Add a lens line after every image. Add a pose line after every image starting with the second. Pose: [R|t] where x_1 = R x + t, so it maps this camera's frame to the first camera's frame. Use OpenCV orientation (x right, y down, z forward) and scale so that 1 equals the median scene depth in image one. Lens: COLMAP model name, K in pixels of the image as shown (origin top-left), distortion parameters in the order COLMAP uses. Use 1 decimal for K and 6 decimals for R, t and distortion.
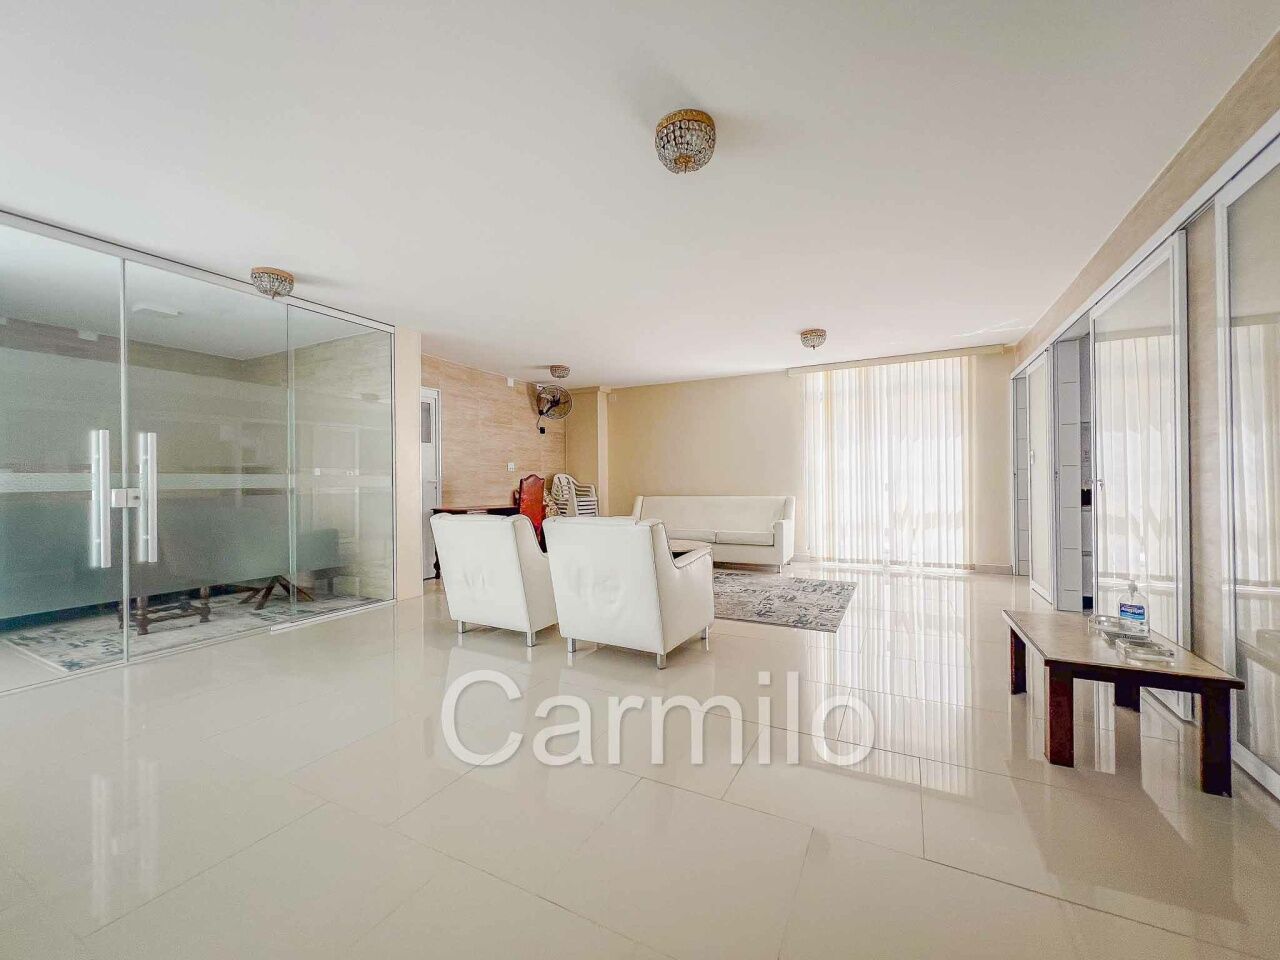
lens RADIAL K [[509.7, 0, 635.2], [0, 509.7, 480.4], [0, 0, 1]] dist [-0.005650, 0.001868]
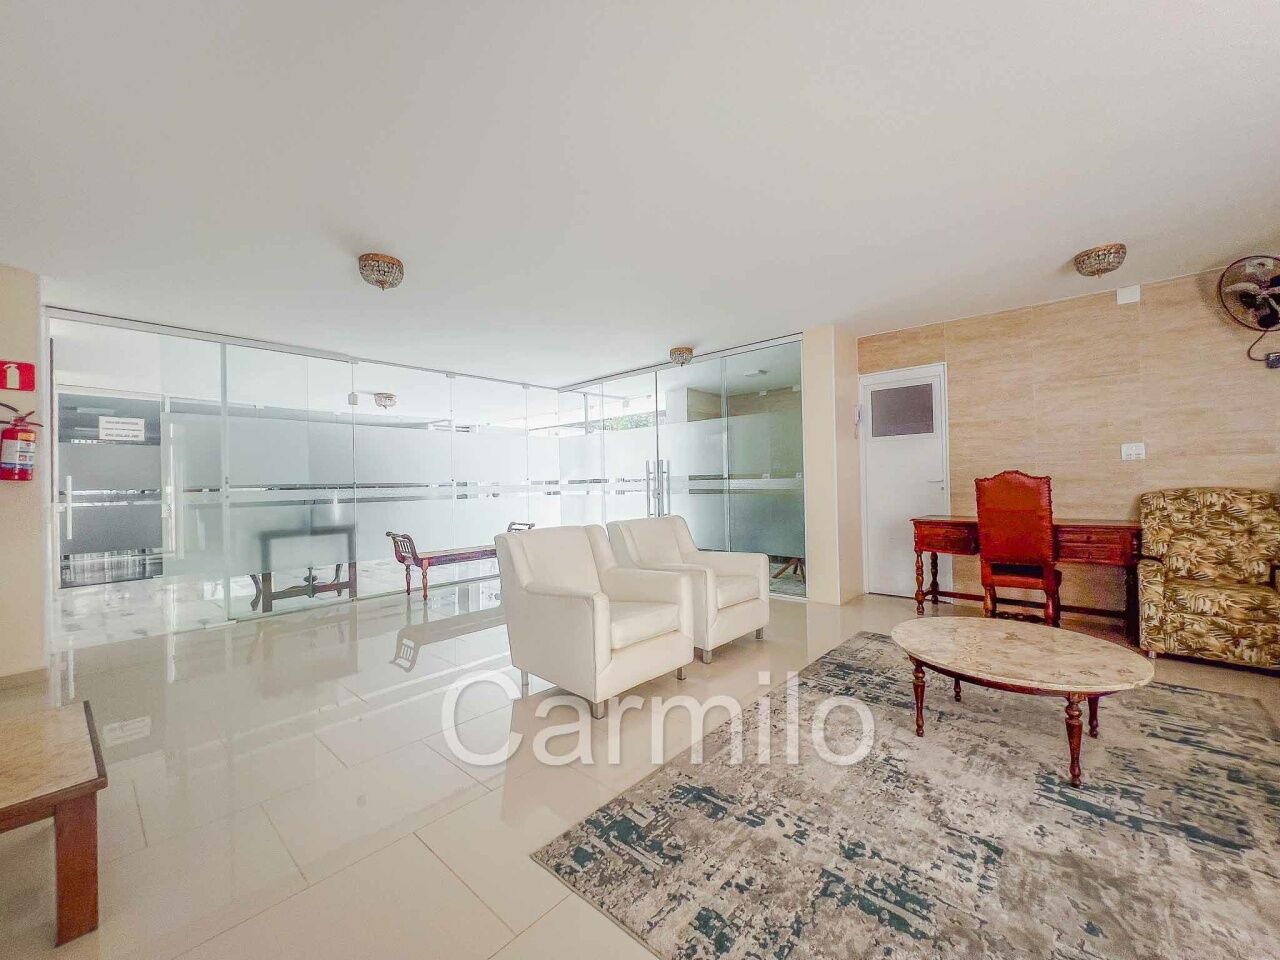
lens RADIAL K [[509.7, 0, 638.9], [0, 509.7, 481.6], [0, 0, 1]] dist [-0.005650, 0.001868]
pose [[-0.241250, 0.012141, -0.970387, 0.436678], [0.026750, 0.999625, 0.005856, -0.012642], [0.970094, -0.024545, -0.241485, 0.666885]]
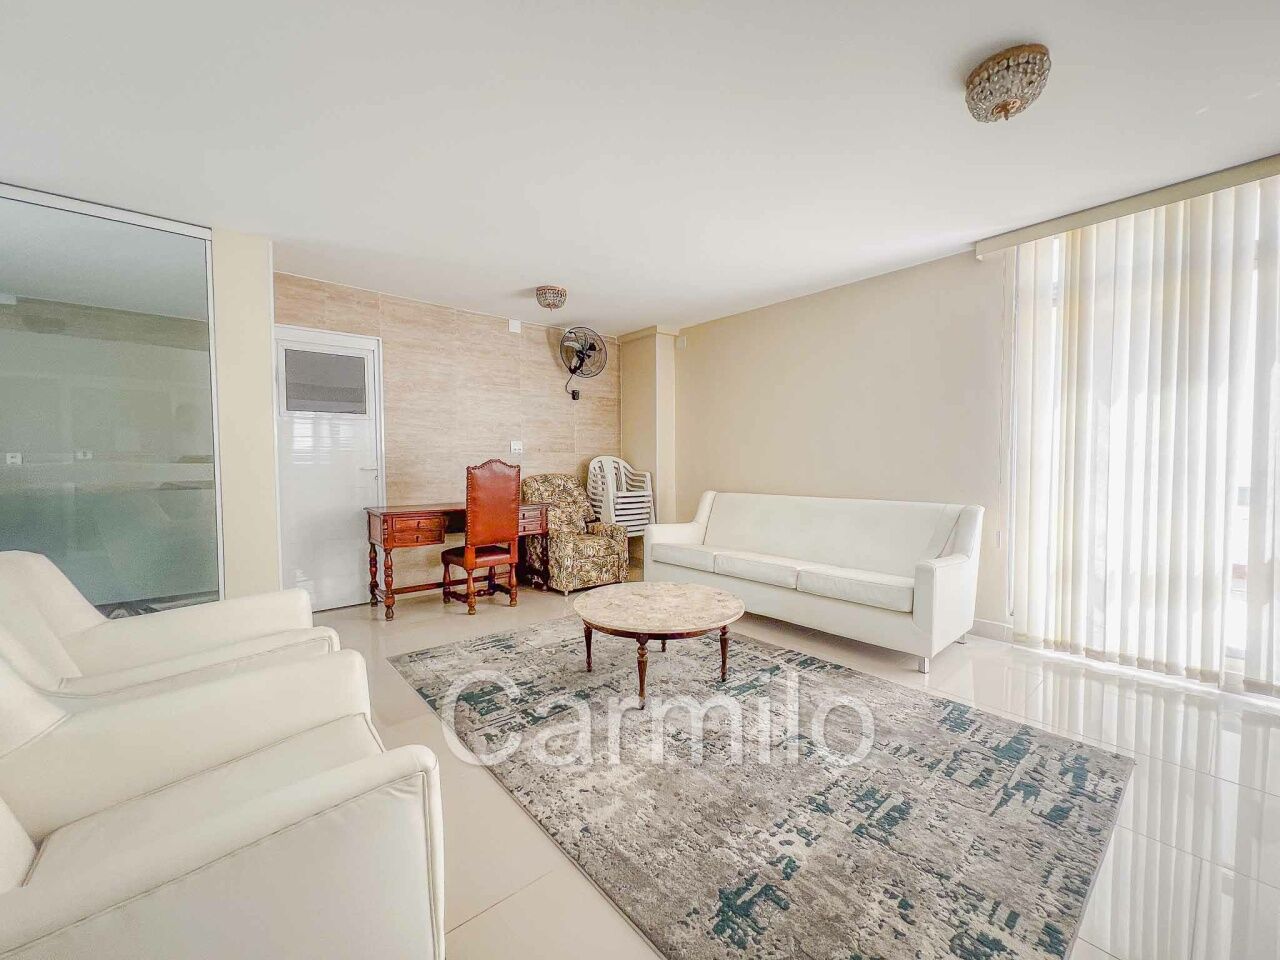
lens RADIAL K [[509.7, 0, 636.9], [0, 509.7, 479.8], [0, 0, 1]] dist [-0.005650, 0.001868]
pose [[0.928628, 0.020588, -0.370440, 0.189006], [-0.004460, 0.999007, 0.044340, -0.013928], [0.370985, -0.039523, 0.927797, 0.431483]]
